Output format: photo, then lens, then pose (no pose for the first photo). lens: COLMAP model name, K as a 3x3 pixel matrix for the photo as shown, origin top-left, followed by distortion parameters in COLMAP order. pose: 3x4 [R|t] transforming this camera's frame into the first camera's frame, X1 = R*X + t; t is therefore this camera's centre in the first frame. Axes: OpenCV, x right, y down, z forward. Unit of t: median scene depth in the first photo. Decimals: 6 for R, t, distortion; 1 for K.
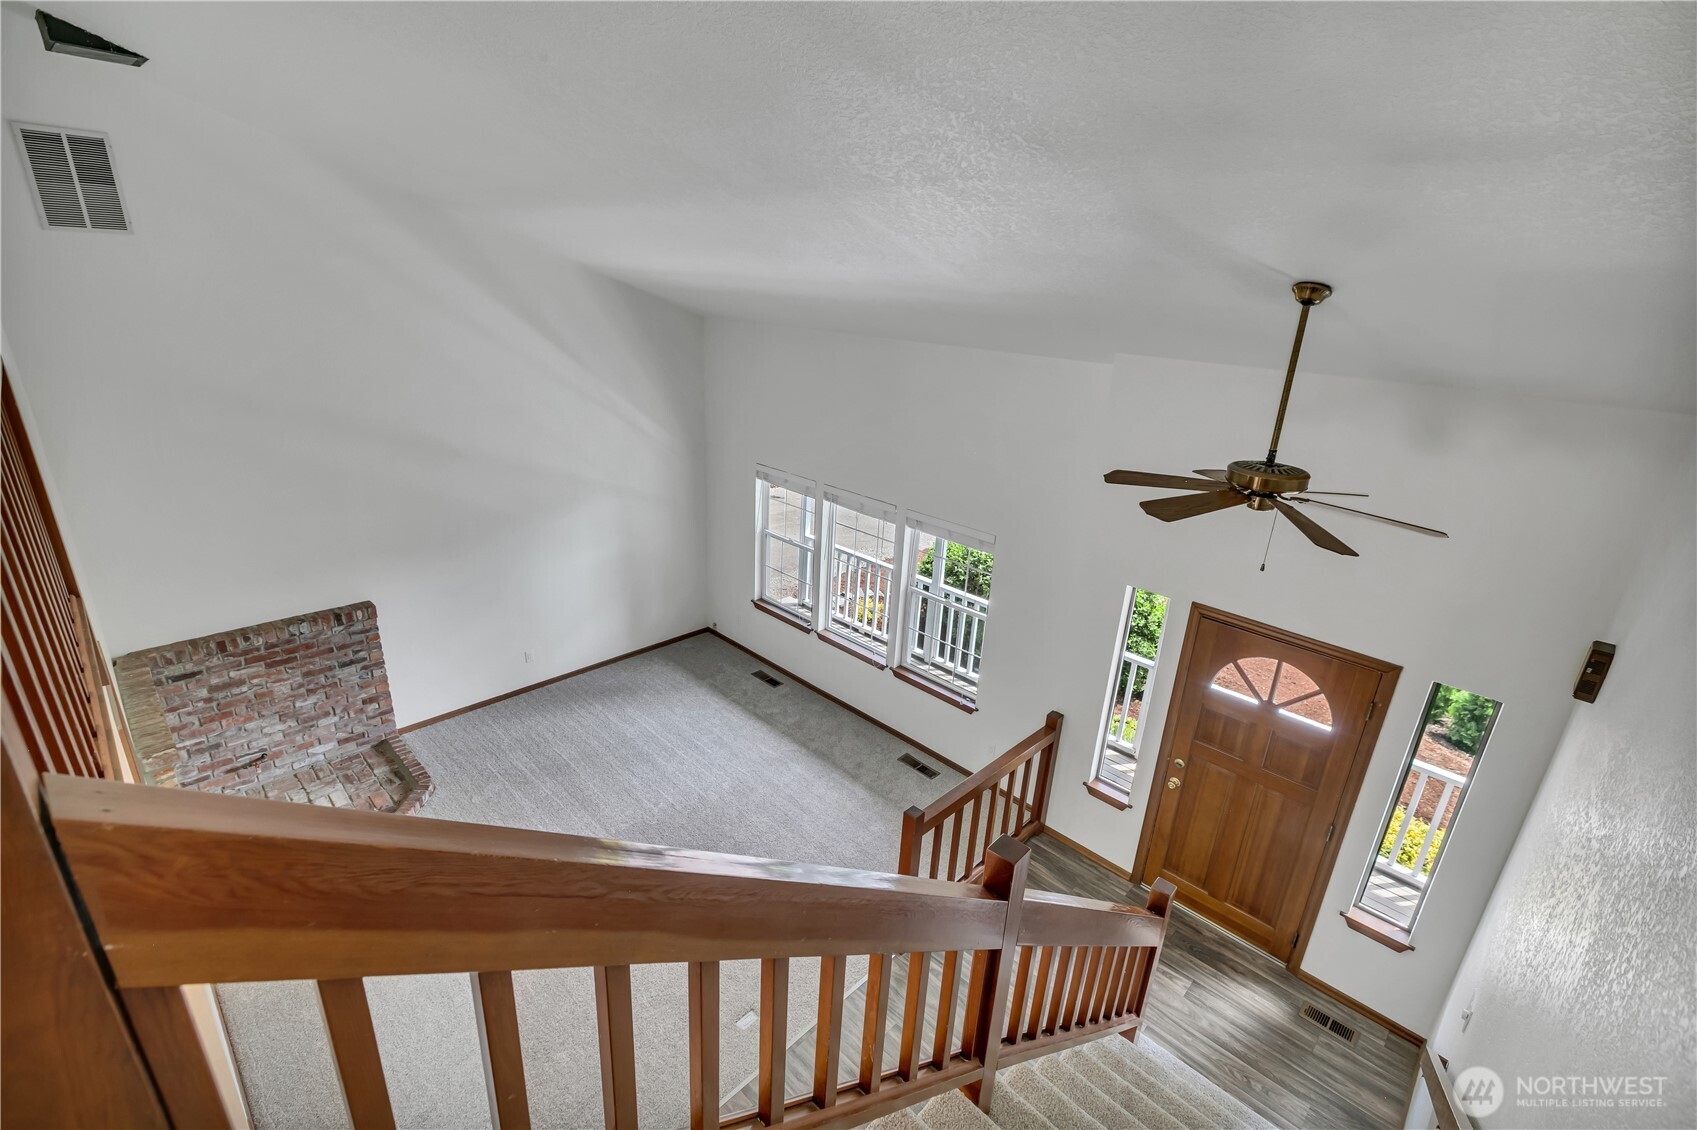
lens RADIAL K [[762.4, 0, 845.2], [0, 762.4, 558.0], [0, 0, 1]] dist [0.002065, 0.000209]
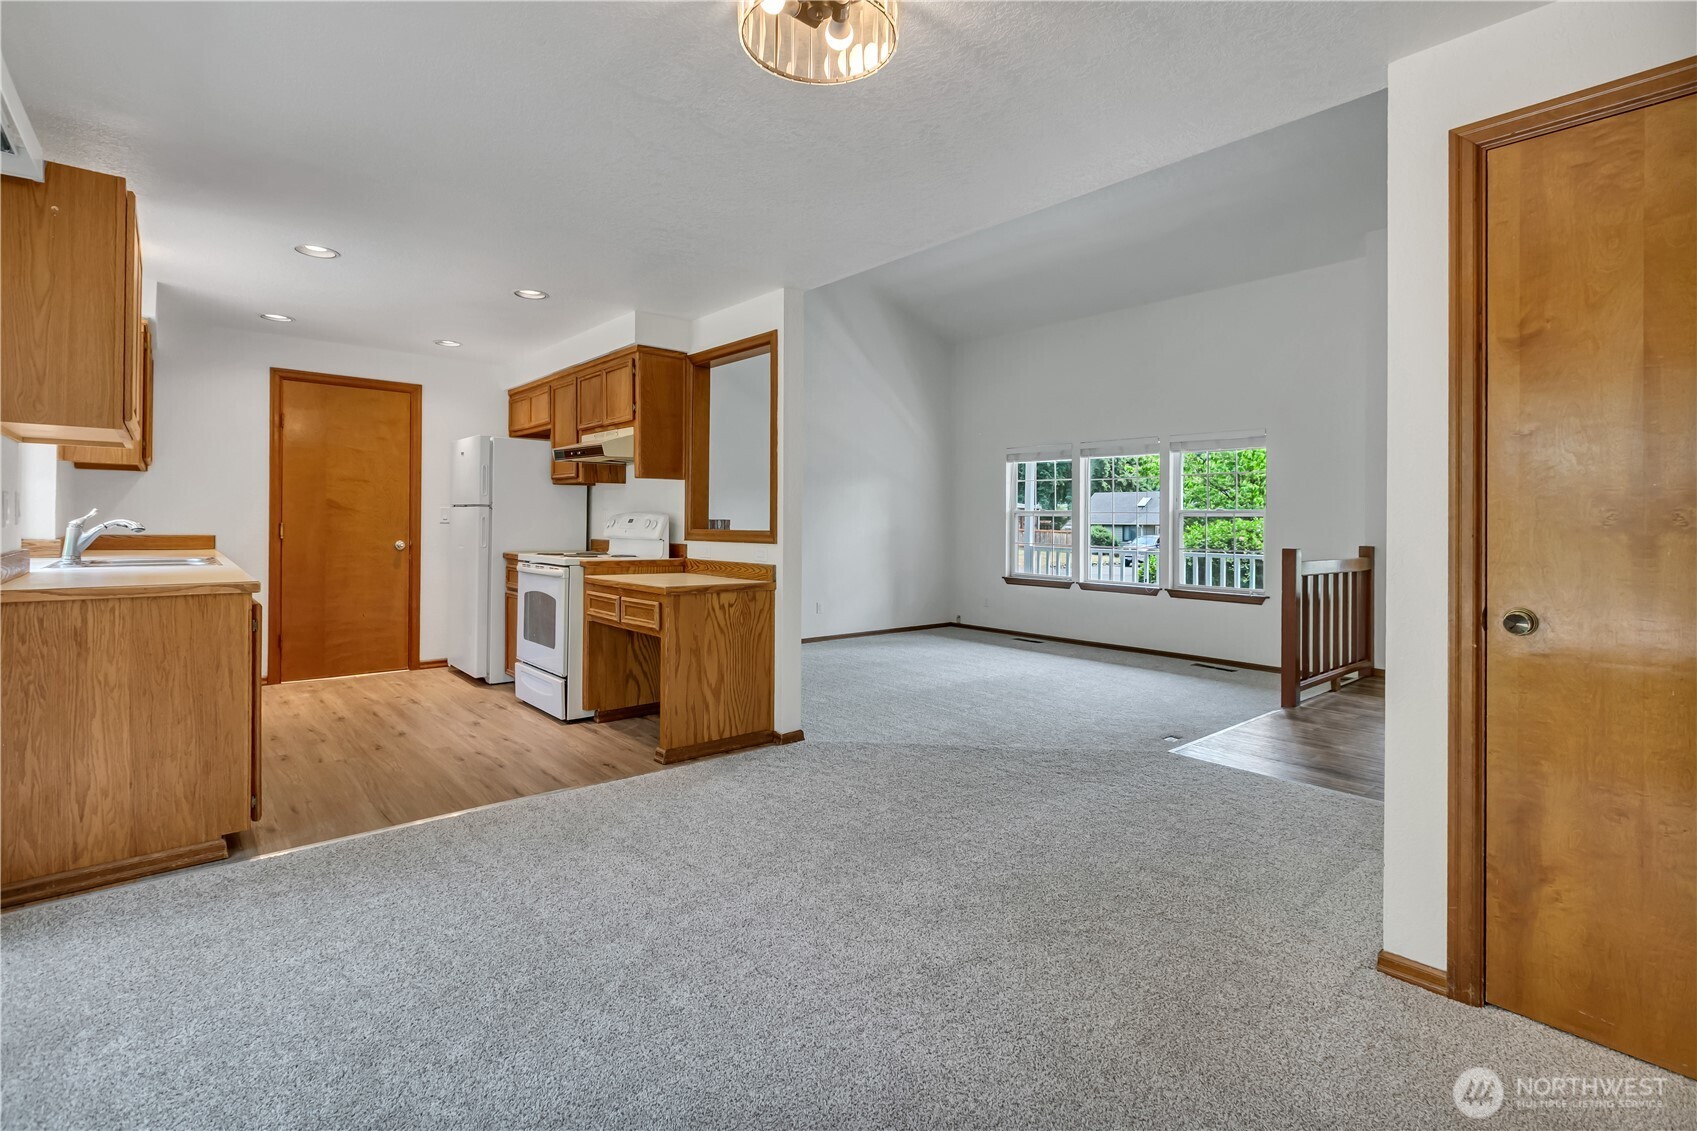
lens RADIAL K [[777.3, 0, 849.8], [0, 777.3, 507.9], [0, 0, 1]] dist [0.002514, 0.000342]
pose [[0.996642, -0.037543, -0.072771, -0.359018], [0.008399, 0.930885, -0.365217, 0.517921], [0.081453, 0.363379, 0.928074, -0.120552]]
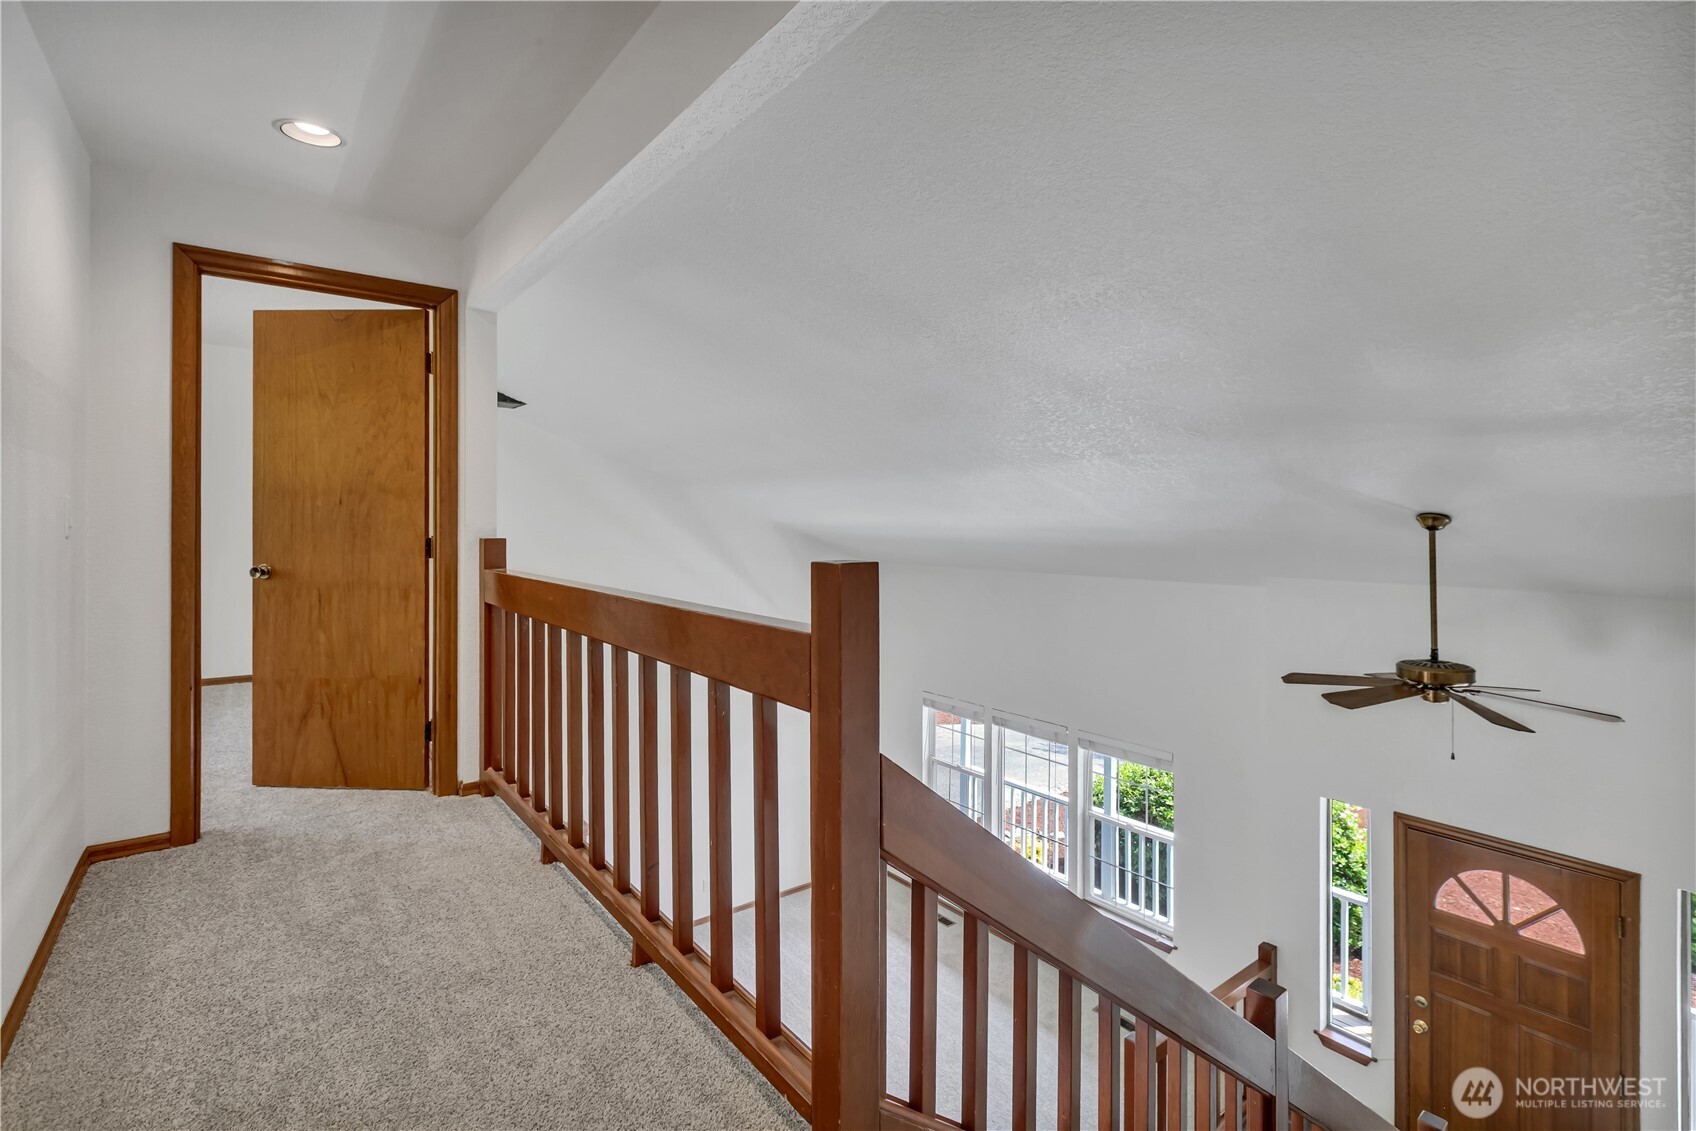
lens RADIAL K [[785.5, 0, 849.3], [0, 785.5, 513.7], [0, 0, 1]] dist [0.001609, -0.000256]
pose [[0.990059, -0.043135, -0.133874, -0.080303], [-0.008141, 0.932641, -0.360713, 0.055726], [0.140416, 0.358217, 0.923019, -0.160203]]
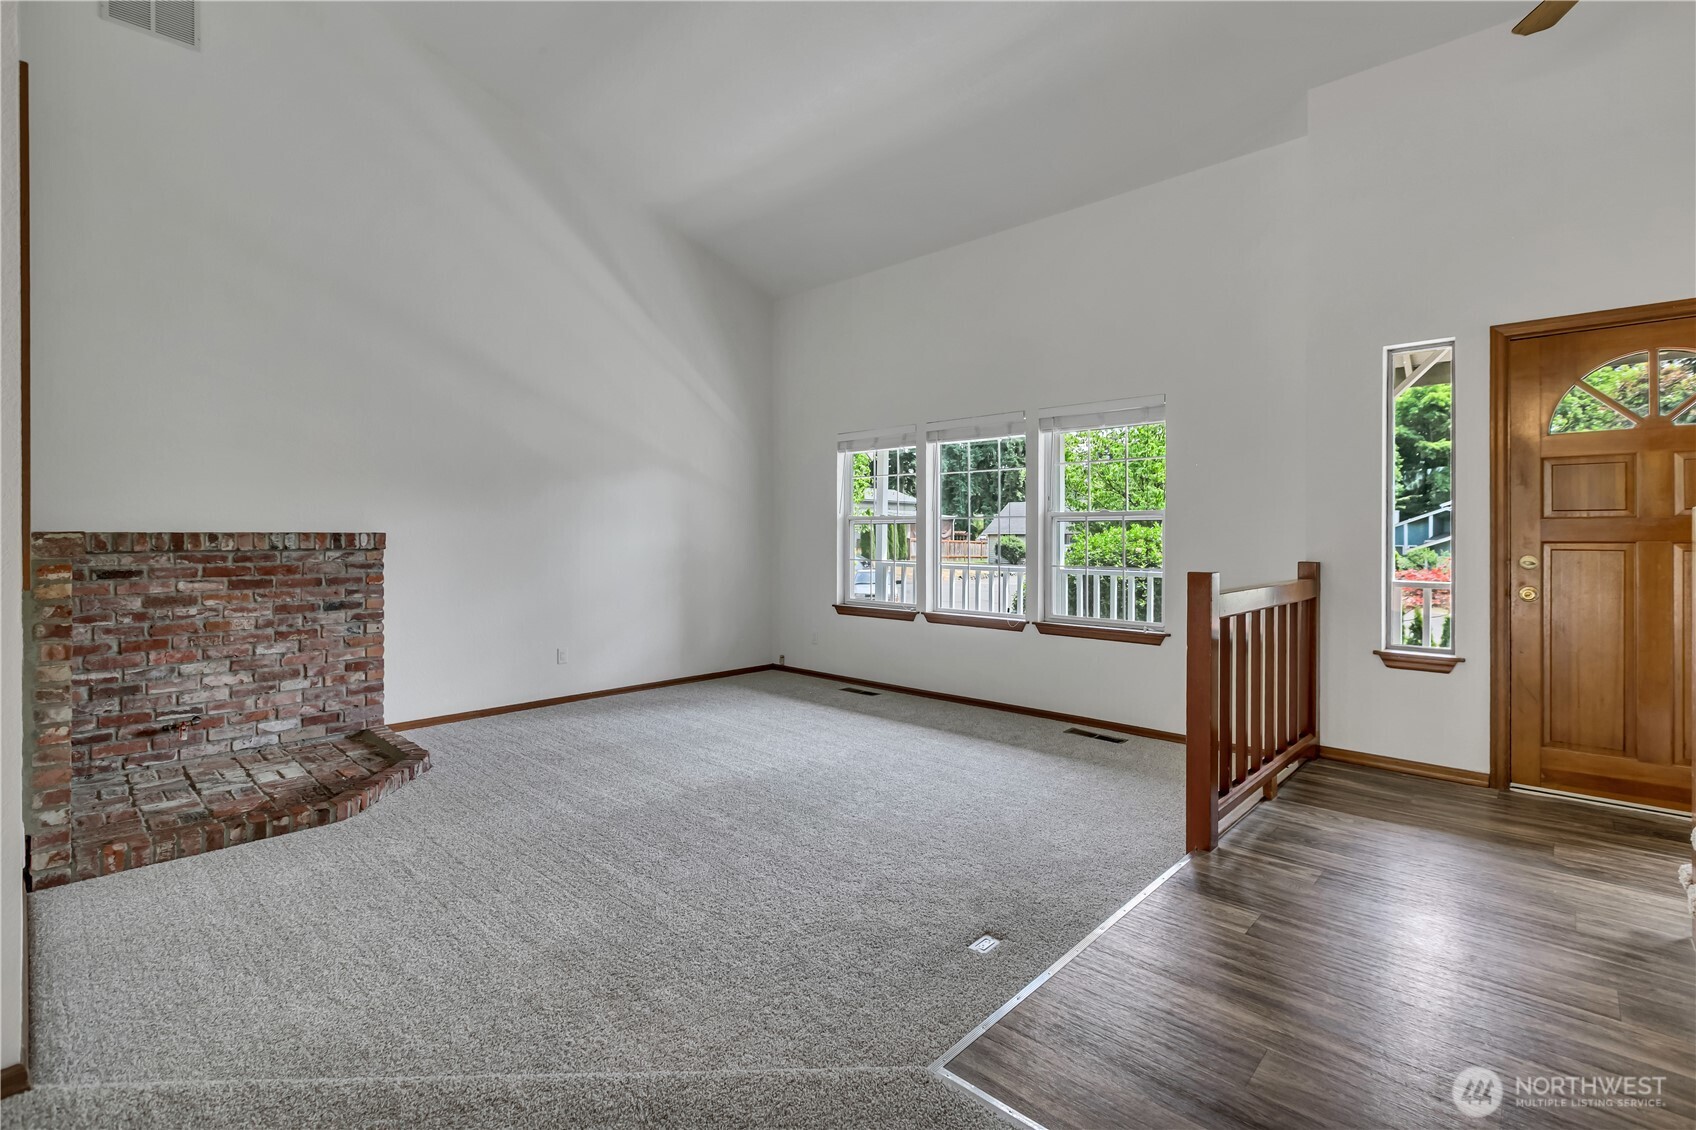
lens RADIAL K [[772.1, 0, 849.7], [0, 772.1, 533.1], [0, 0, 1]] dist [0.000859, 0.000232]
pose [[0.998713, -0.046256, 0.020812, -0.166793], [0.050605, 0.936575, -0.346794, 0.383577], [-0.003451, 0.347401, 0.937710, 0.272266]]
